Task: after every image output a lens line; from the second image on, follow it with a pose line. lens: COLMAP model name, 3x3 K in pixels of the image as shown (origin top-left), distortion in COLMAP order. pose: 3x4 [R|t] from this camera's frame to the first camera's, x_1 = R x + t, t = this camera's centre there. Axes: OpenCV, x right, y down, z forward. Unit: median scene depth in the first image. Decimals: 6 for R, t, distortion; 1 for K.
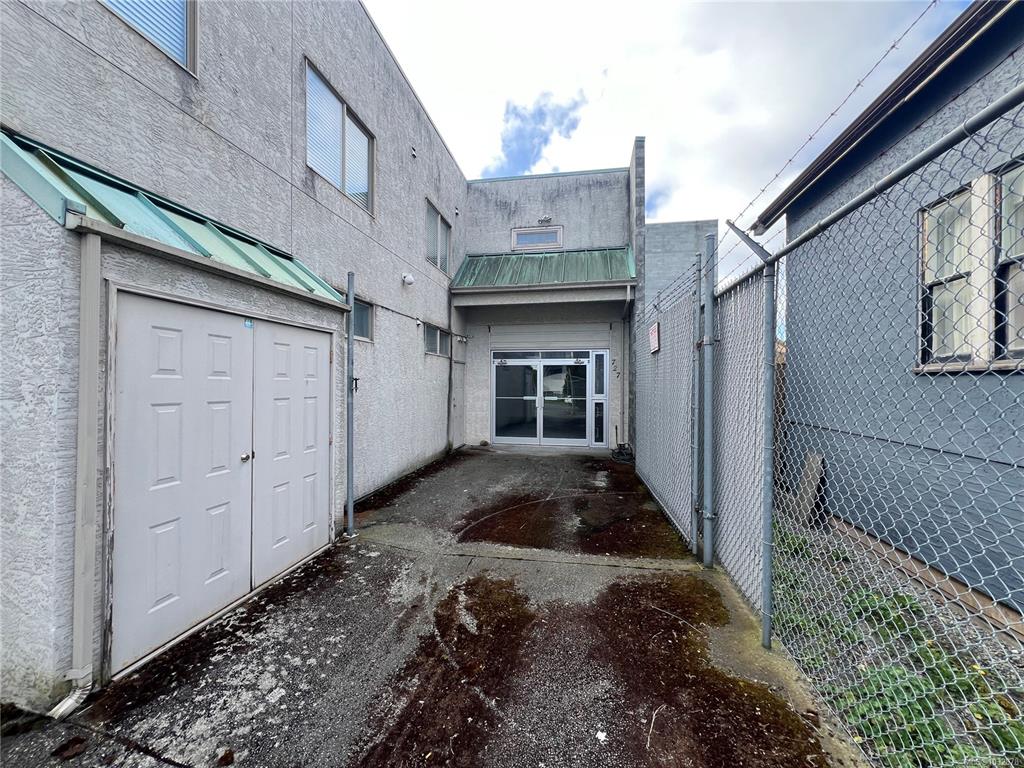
lens RADIAL K [[409.8, 0, 512.0], [0, 409.8, 384.0], [0, 0, 1]] dist [-0.010115, -0.000115]
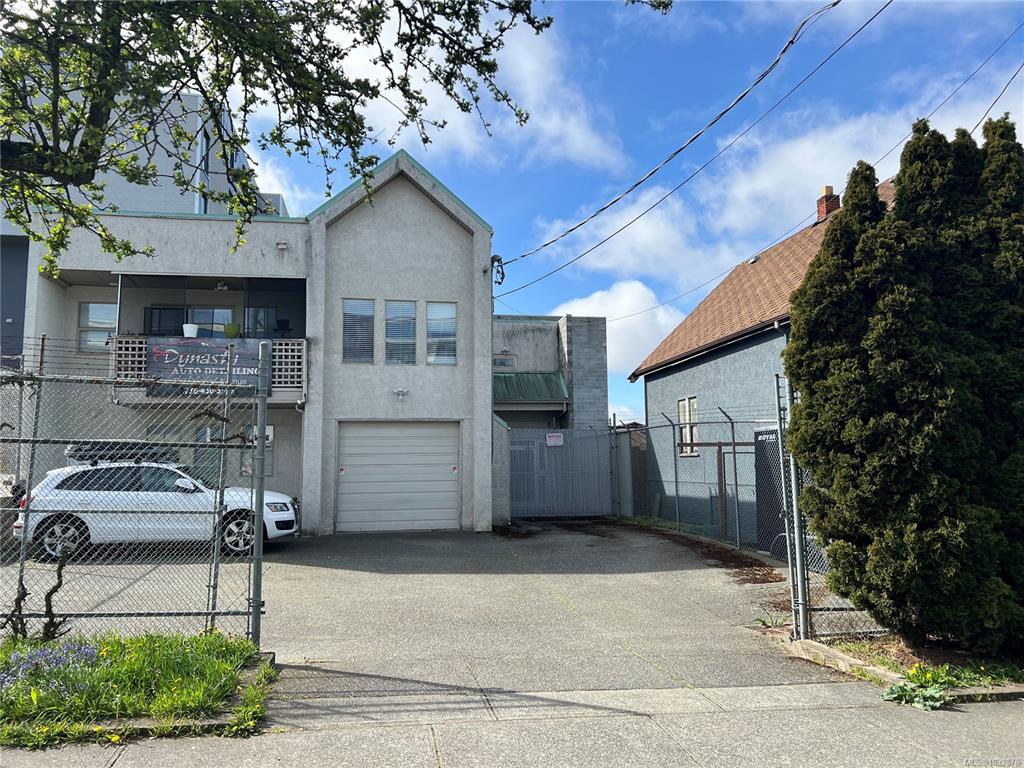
lens RADIAL K [[769.6, 0, 512.0], [0, 769.6, 384.0], [0, 0, 1]] dist [0.071227, -0.071269]
pose [[0.936638, 0.026669, 0.349282, -0.874031], [0.012415, 0.993944, -0.109183, 0.020402], [-0.350079, 0.106602, 0.930635, -1.598922]]
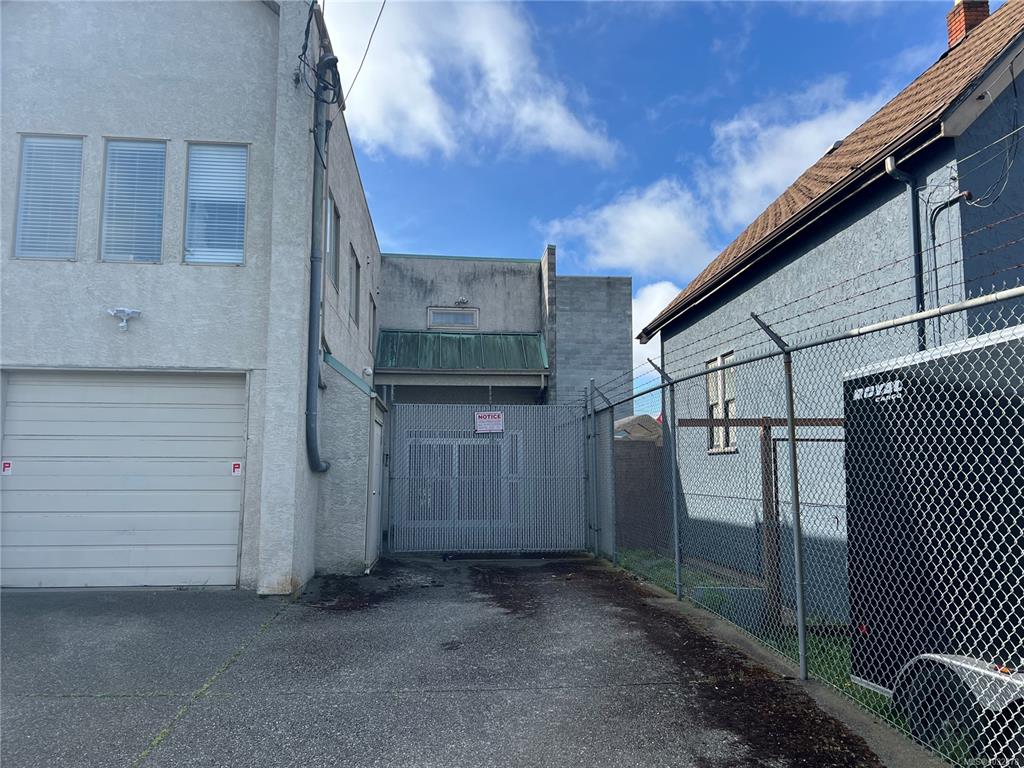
lens RADIAL K [[769.6, 0, 512.0], [0, 769.6, 384.0], [0, 0, 1]] dist [0.071227, -0.071269]
pose [[0.962727, 0.031544, 0.268629, -0.311889], [0.000862, 0.992813, -0.119672, 0.032000], [-0.270474, 0.115443, 0.955781, -0.855189]]
